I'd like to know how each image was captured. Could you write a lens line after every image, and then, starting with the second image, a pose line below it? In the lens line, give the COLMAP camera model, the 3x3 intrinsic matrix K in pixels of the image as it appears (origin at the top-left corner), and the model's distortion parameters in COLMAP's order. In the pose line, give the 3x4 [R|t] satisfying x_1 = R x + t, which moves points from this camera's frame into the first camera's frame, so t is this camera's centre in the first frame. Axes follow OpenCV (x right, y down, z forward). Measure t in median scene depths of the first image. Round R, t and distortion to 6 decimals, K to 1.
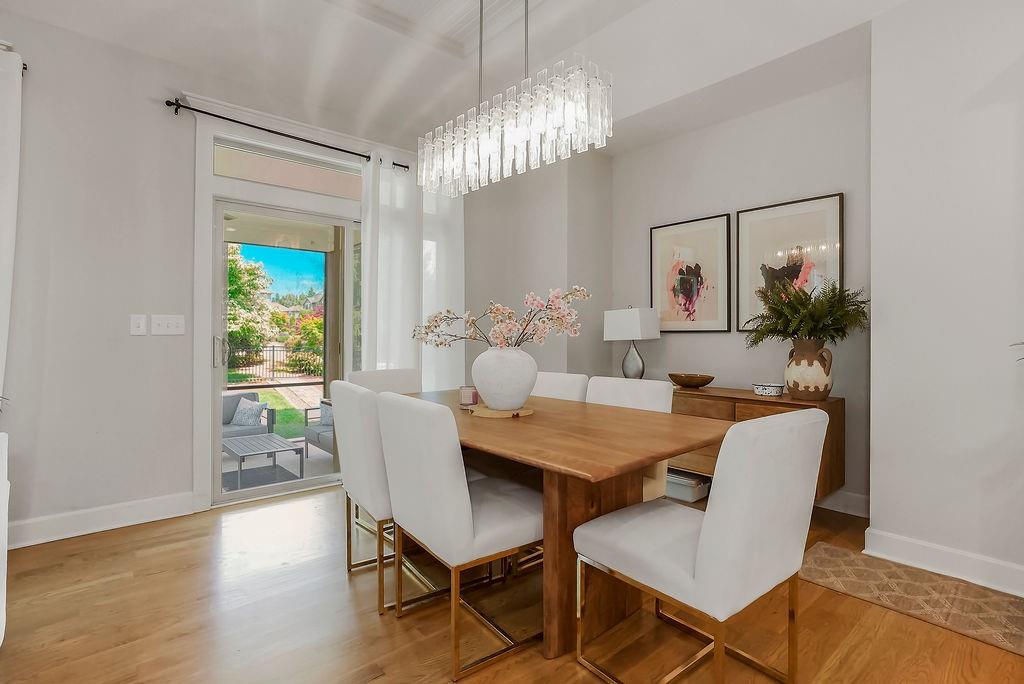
lens RADIAL K [[485.1, 0, 520.9], [0, 485.1, 340.8], [0, 0, 1]] dist [-0.016816, 0.000148]
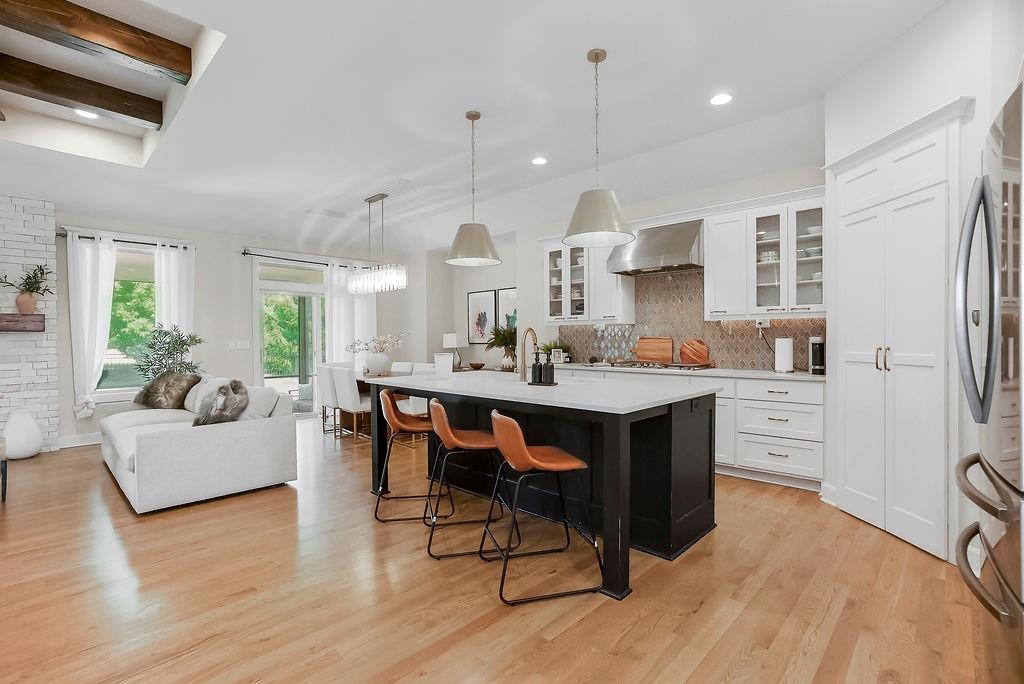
lens RADIAL K [[478.6, 0, 513.6], [0, 478.6, 341.3], [0, 0, 1]] dist [-0.013266, 0.006869]
pose [[0.996759, -0.011106, 0.079674, 0.352541], [0.011537, 0.999921, -0.004953, -0.018485], [-0.079612, 0.005856, 0.996809, -1.238006]]
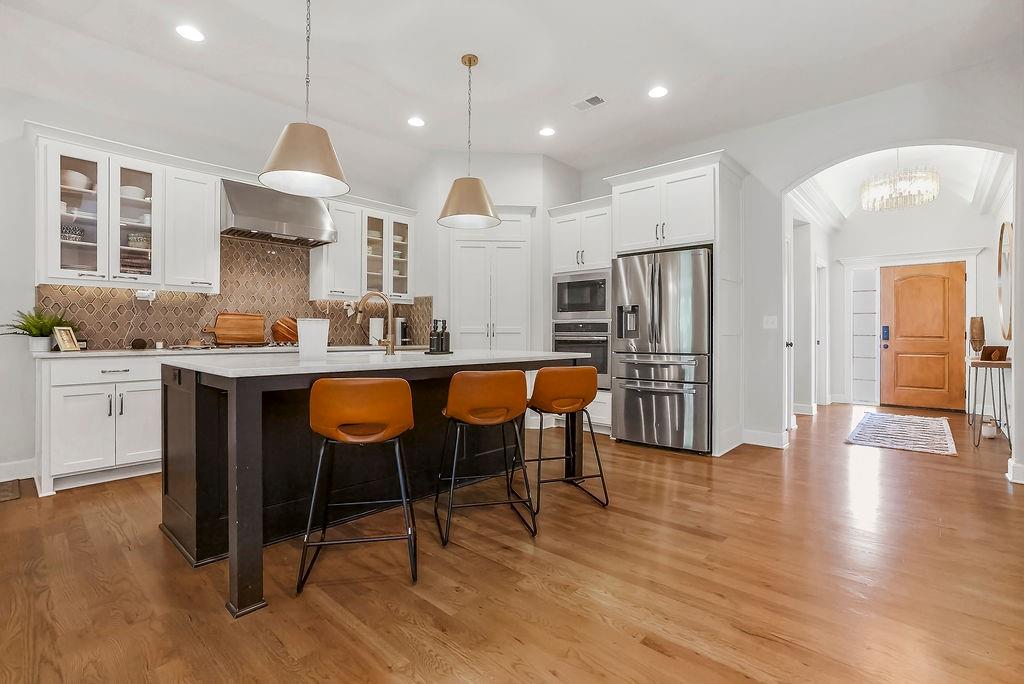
lens RADIAL K [[478.6, 0, 504.9], [0, 478.6, 336.3], [0, 0, 1]] dist [-0.013266, 0.006869]
pose [[-0.096307, -0.008769, 0.995313, -0.435686], [0.009673, 0.999906, 0.009746, 0.022381], [-0.995305, 0.010567, -0.096213, -0.330211]]
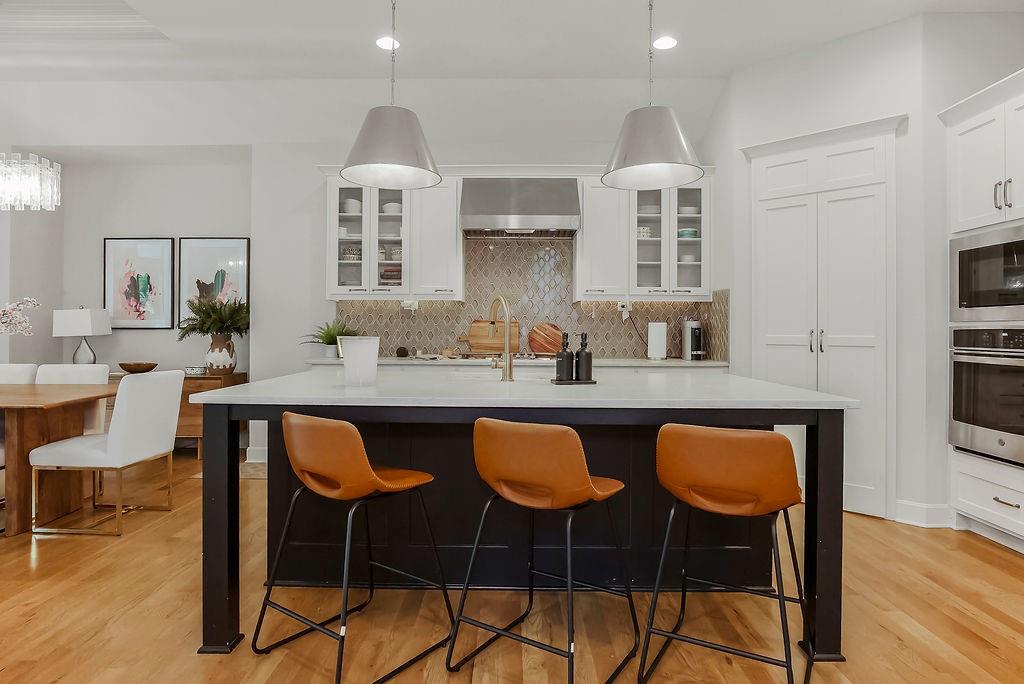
lens RADIAL K [[585.8, 0, 512.1], [0, 585.8, 324.4], [0, 0, 1]] dist [-0.016178, 0.003825]
pose [[0.669382, 0.005866, 0.742895, -0.125241], [0.006672, 0.999881, -0.013906, -0.003055], [-0.742888, 0.014265, 0.669263, -0.744891]]
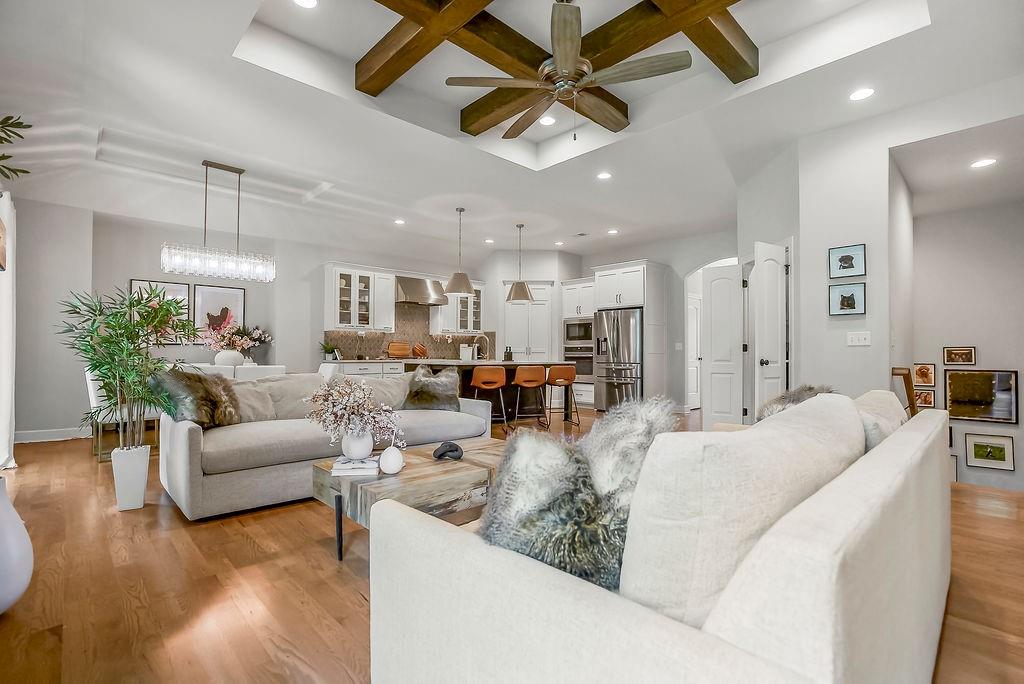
lens RADIAL K [[478.6, 0, 506.1], [0, 478.6, 348.0], [0, 0, 1]] dist [-0.013266, 0.006869]
pose [[-0.034680, 0.009899, 0.999349, -1.608791], [0.009499, 0.999909, -0.009575, 0.026009], [-0.999353, 0.009161, -0.034771, -0.213260]]
